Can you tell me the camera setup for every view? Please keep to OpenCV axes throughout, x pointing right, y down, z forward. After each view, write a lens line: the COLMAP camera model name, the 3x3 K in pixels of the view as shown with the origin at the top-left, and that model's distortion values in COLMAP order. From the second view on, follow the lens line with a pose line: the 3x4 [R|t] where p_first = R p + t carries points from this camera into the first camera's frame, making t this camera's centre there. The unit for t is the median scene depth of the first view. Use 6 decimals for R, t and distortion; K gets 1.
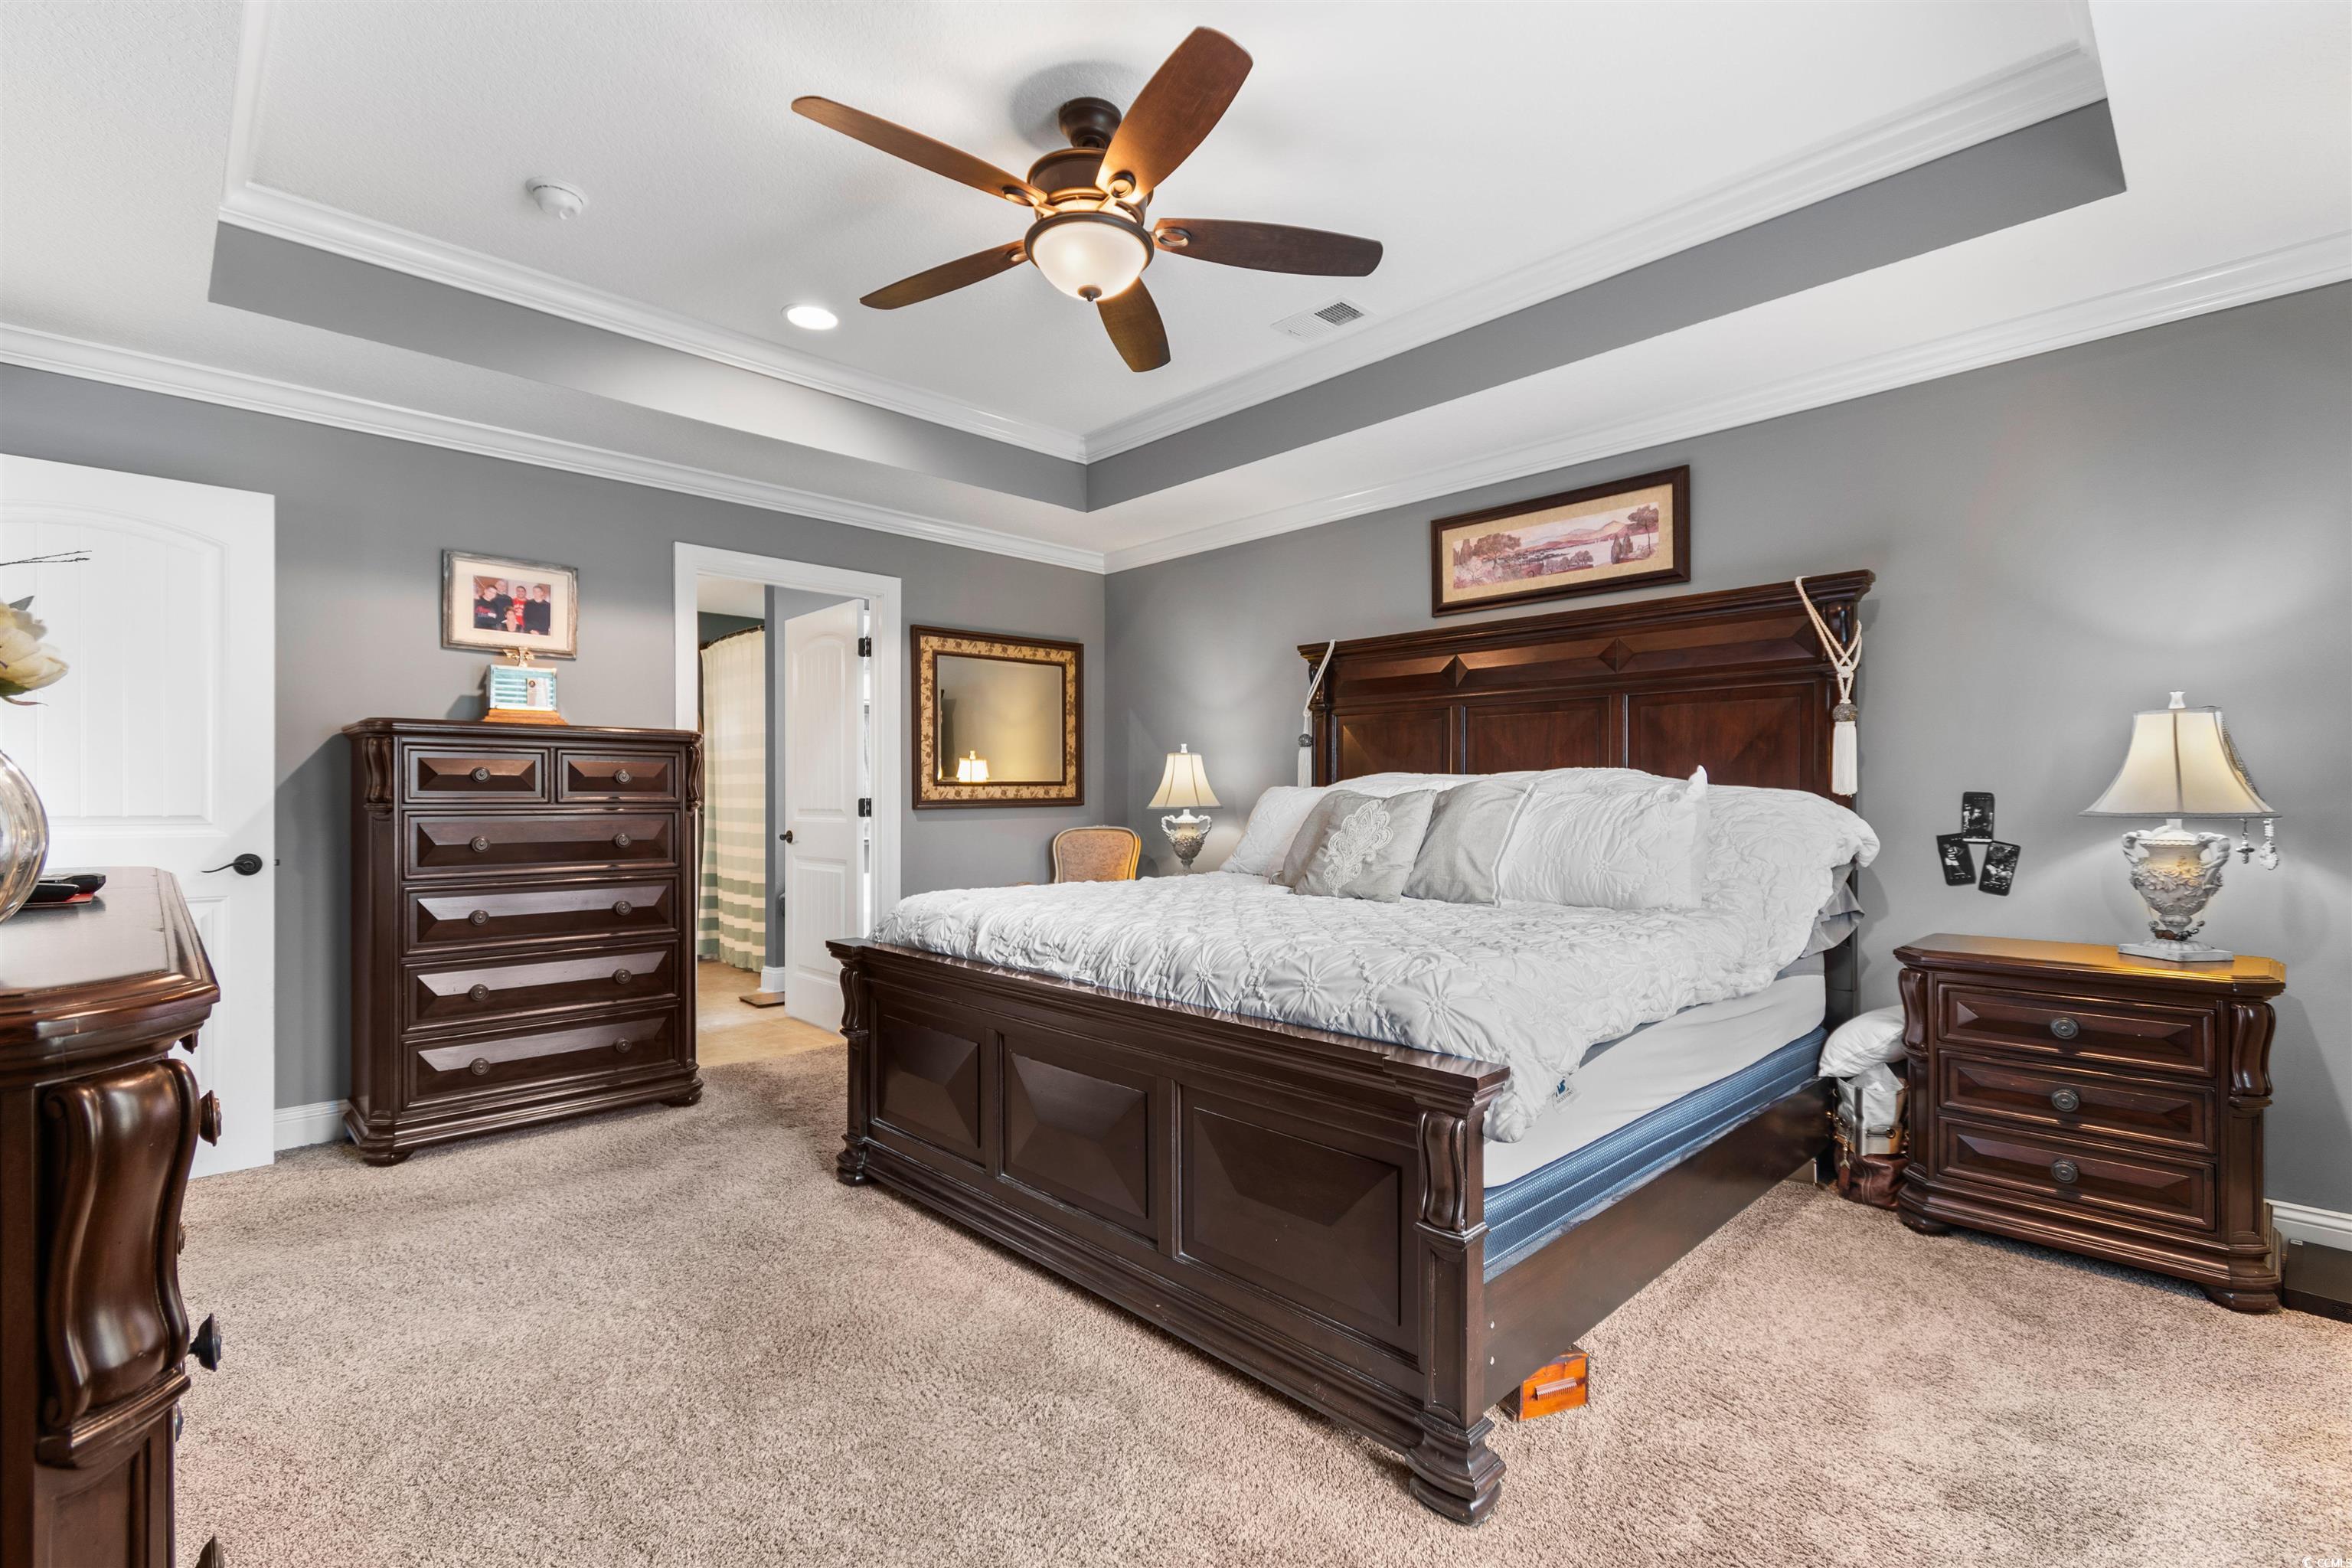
lens RADIAL K [[1038.0, 0, 1158.6], [0, 1038.0, 803.6], [0, 0, 1]] dist [0.003101, -0.000183]
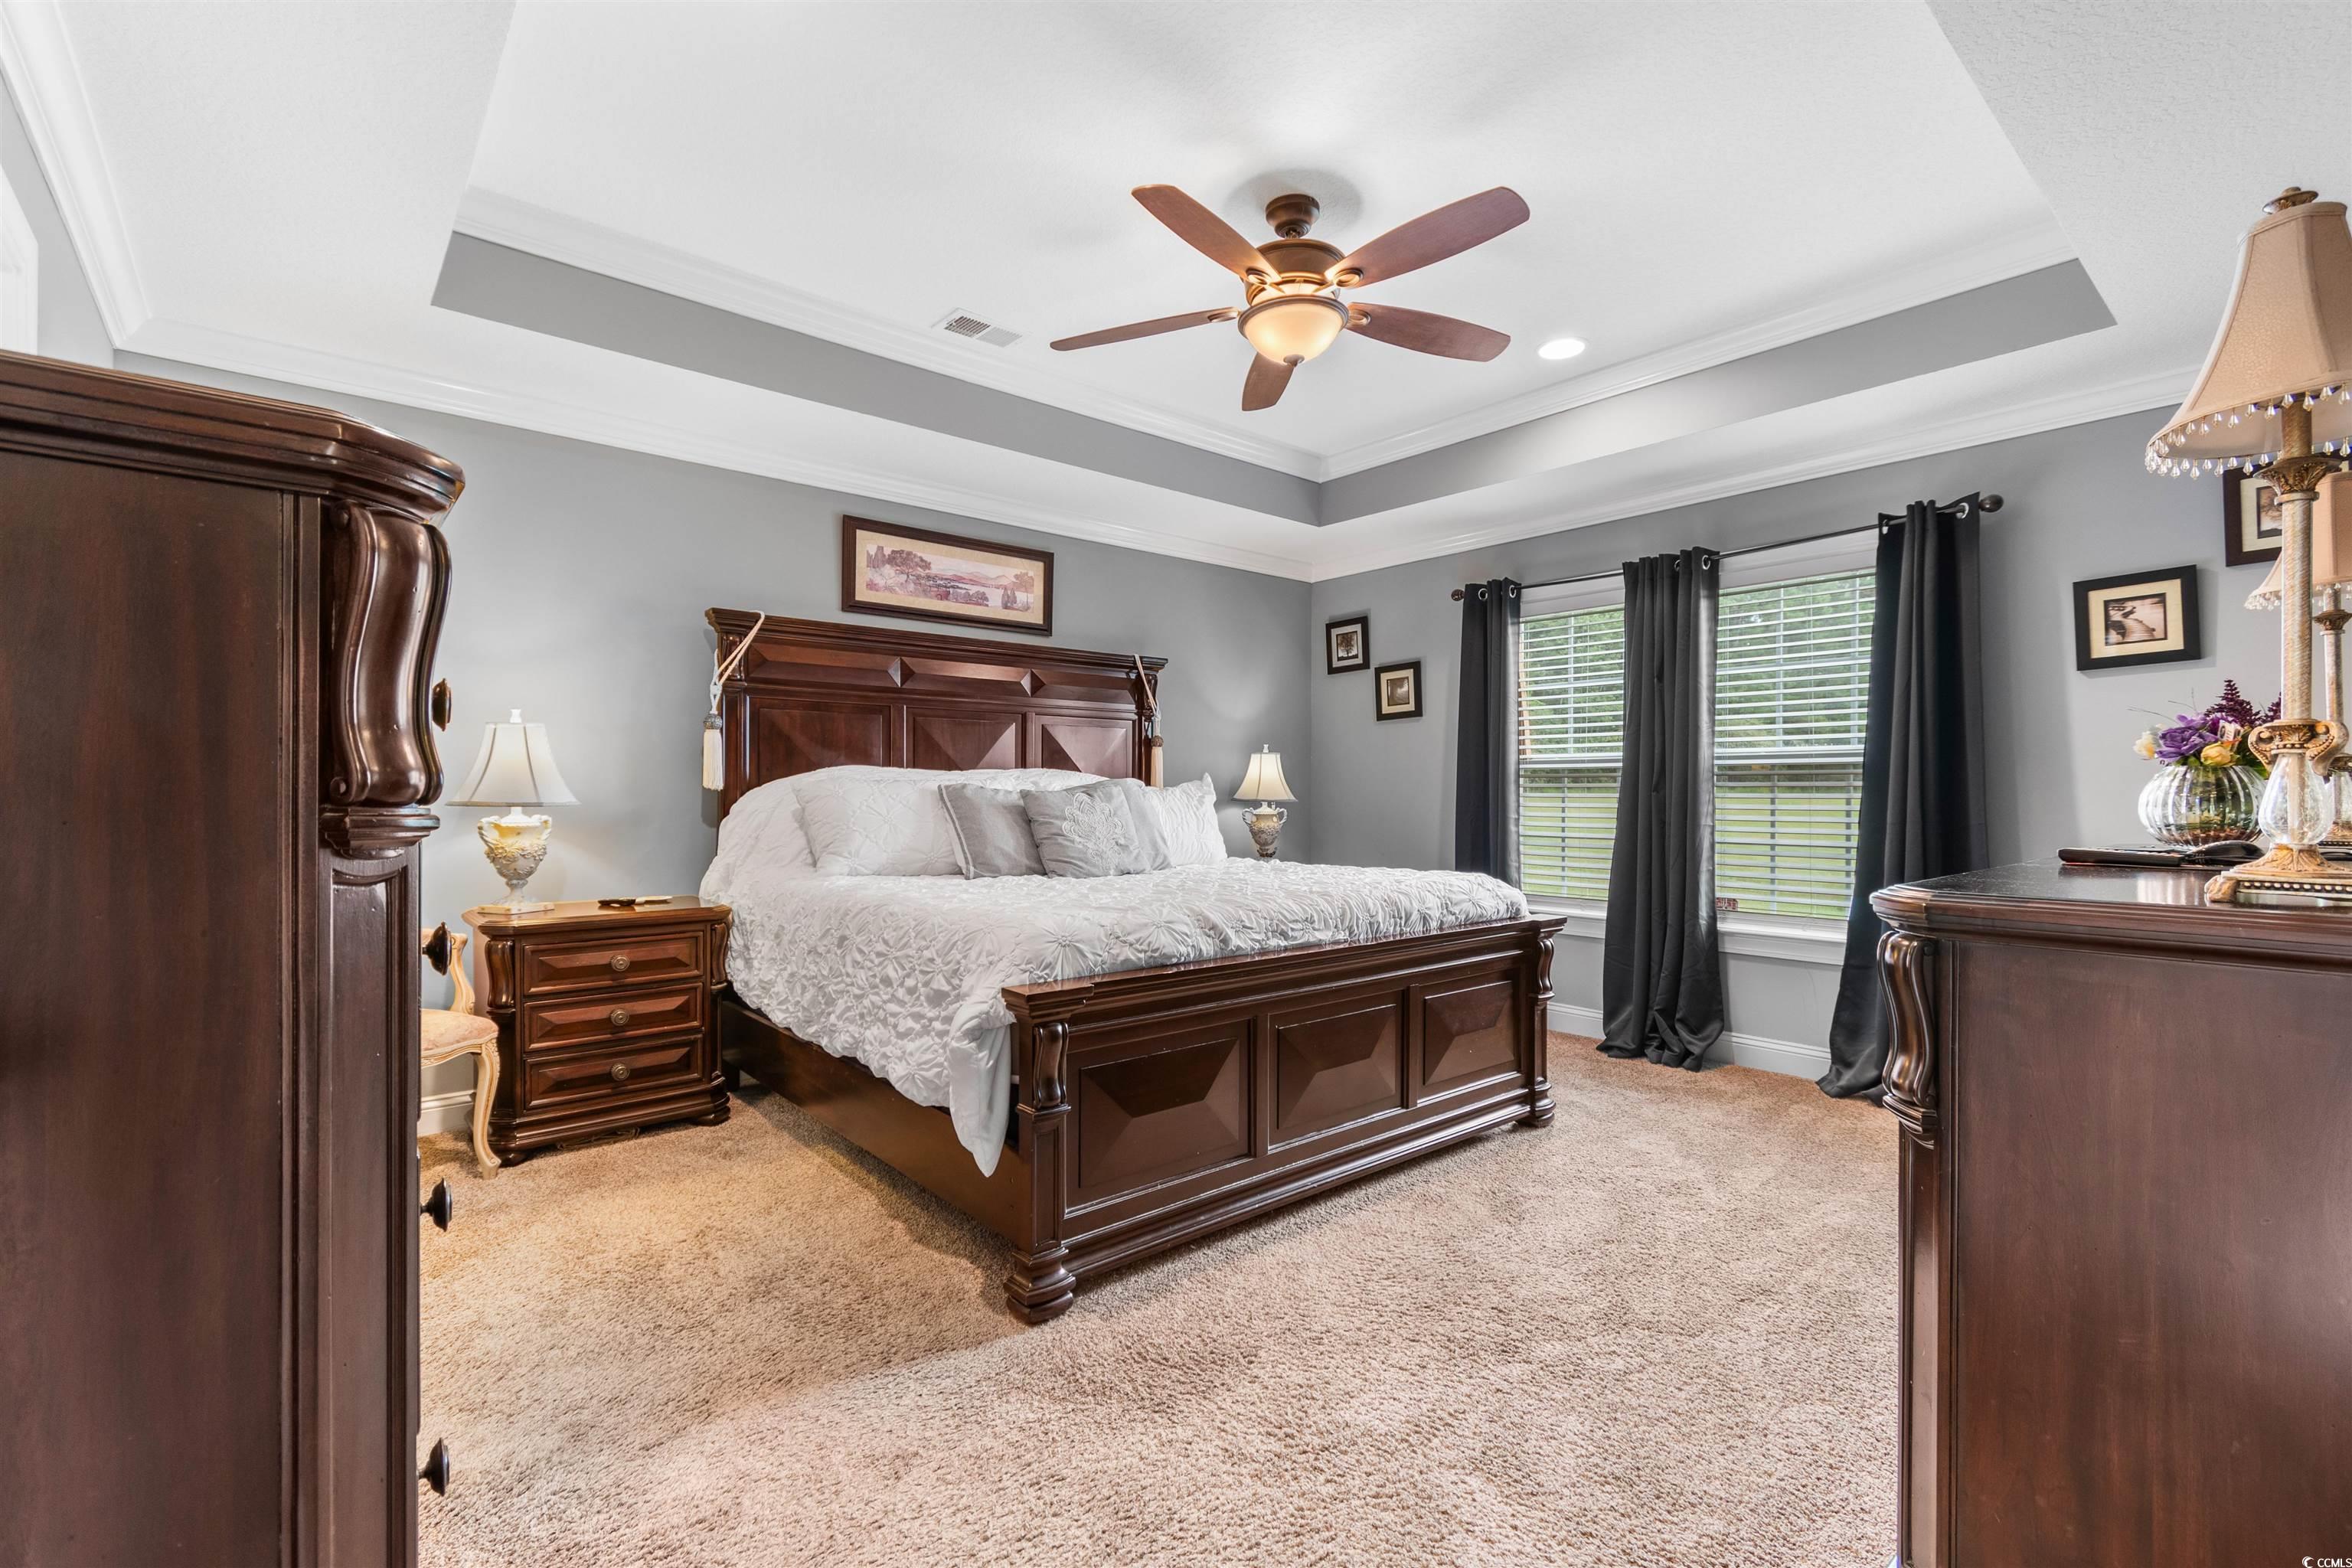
lens RADIAL K [[1038.0, 0, 1158.6], [0, 1038.0, 803.6], [0, 0, 1]] dist [0.003101, -0.000183]
pose [[0.075317, -0.005229, 0.997146, -0.764543], [0.004649, 0.999977, 0.004893, 0.003339], [-0.997149, 0.004268, 0.075339, 0.665553]]
